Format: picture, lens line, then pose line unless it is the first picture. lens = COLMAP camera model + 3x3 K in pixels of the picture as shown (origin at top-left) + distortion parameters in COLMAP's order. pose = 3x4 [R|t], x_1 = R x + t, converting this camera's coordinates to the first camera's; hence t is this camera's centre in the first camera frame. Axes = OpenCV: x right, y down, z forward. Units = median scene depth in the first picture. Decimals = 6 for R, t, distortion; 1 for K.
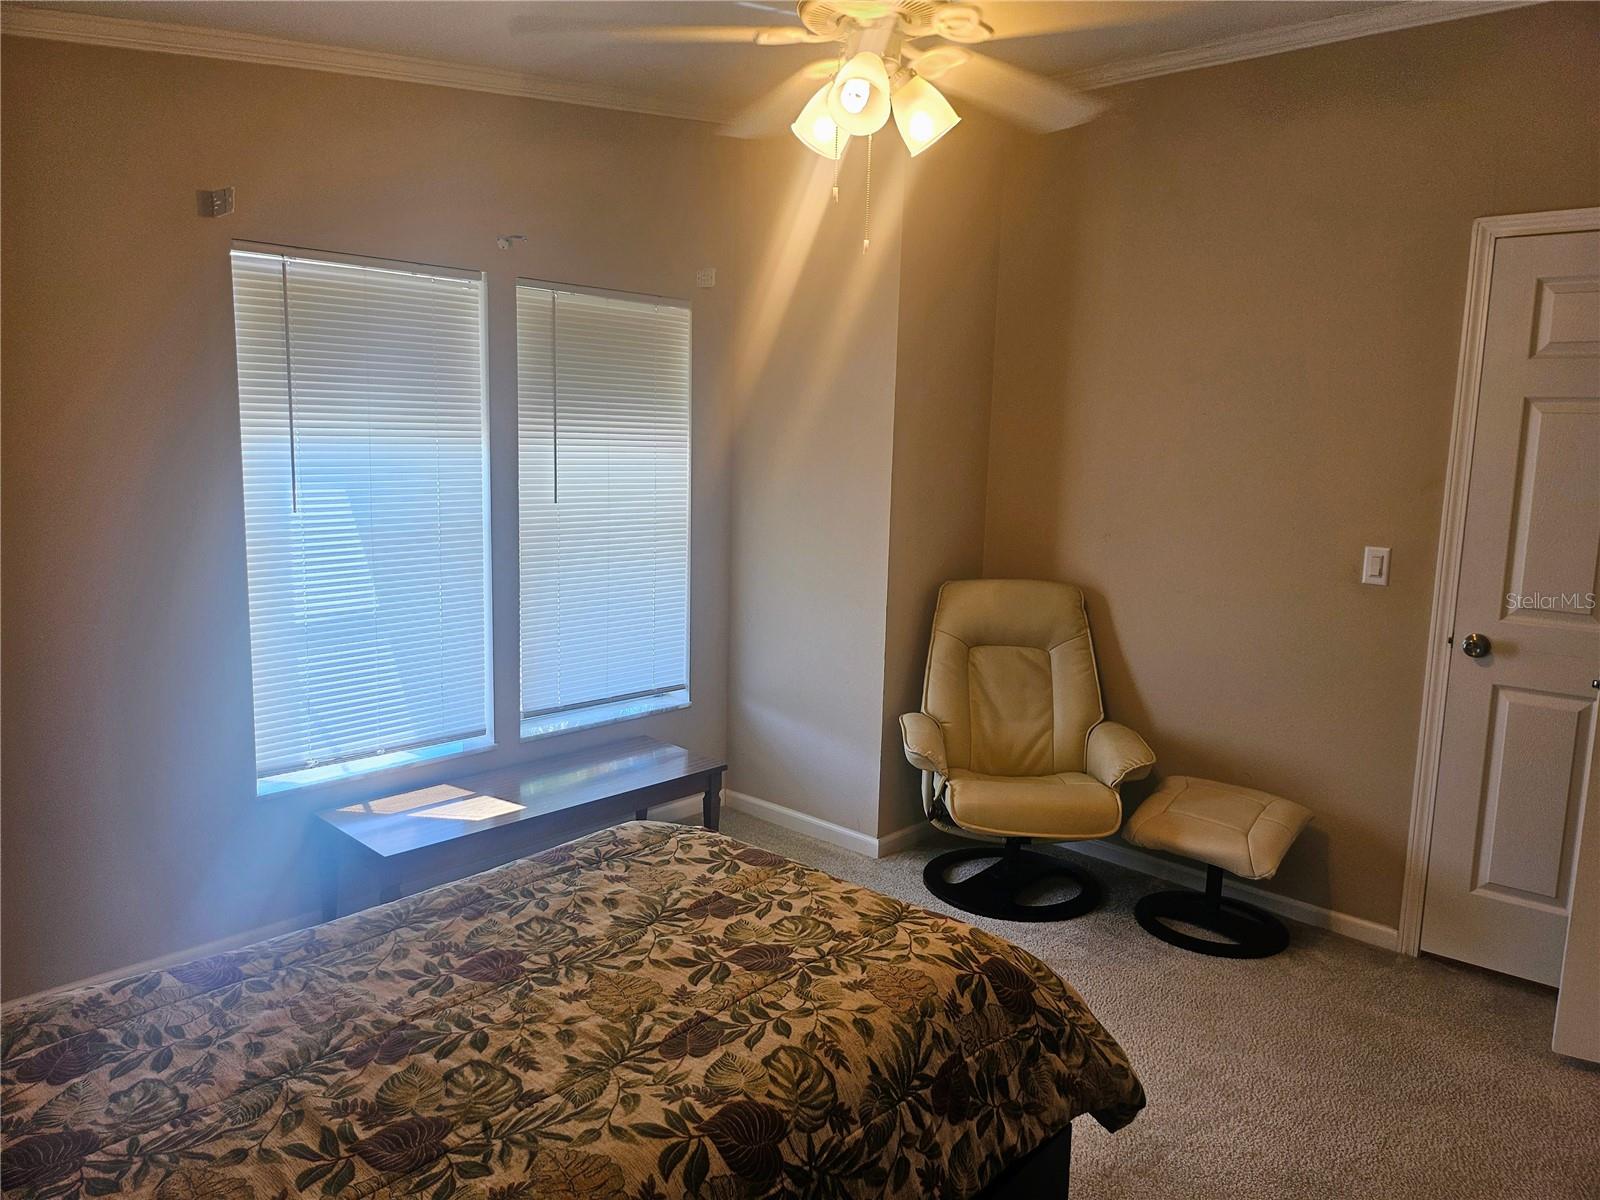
lens RADIAL K [[1143.0, 0, 802.5], [0, 1143.0, 595.9], [0, 0, 1]] dist [0.047462, -0.046358]
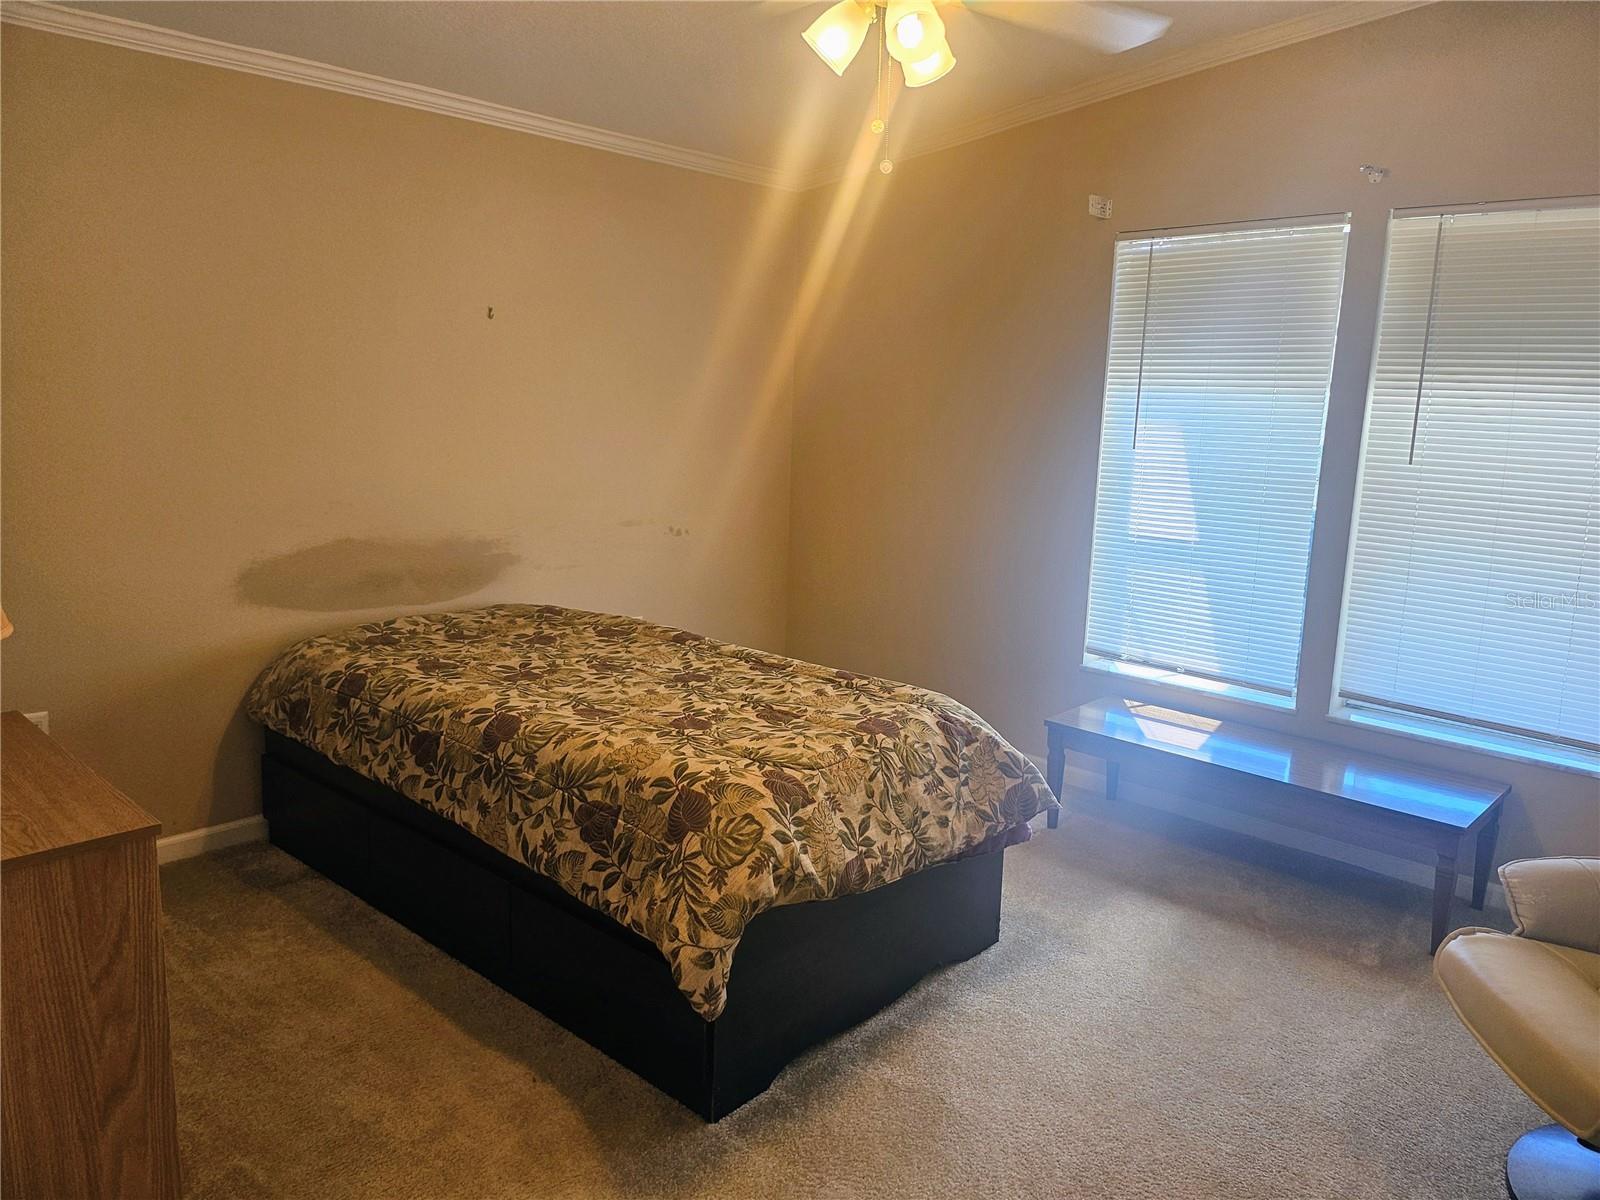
lens RADIAL K [[1143.0, 0, 803.7], [0, 1143.0, 601.1], [0, 0, 1]] dist [0.047462, -0.046358]
pose [[-0.020216, 0.152067, -0.988163, 1.251732], [-0.176054, 0.972380, 0.153240, -0.062583], [0.984173, 0.177068, 0.007115, 1.051606]]
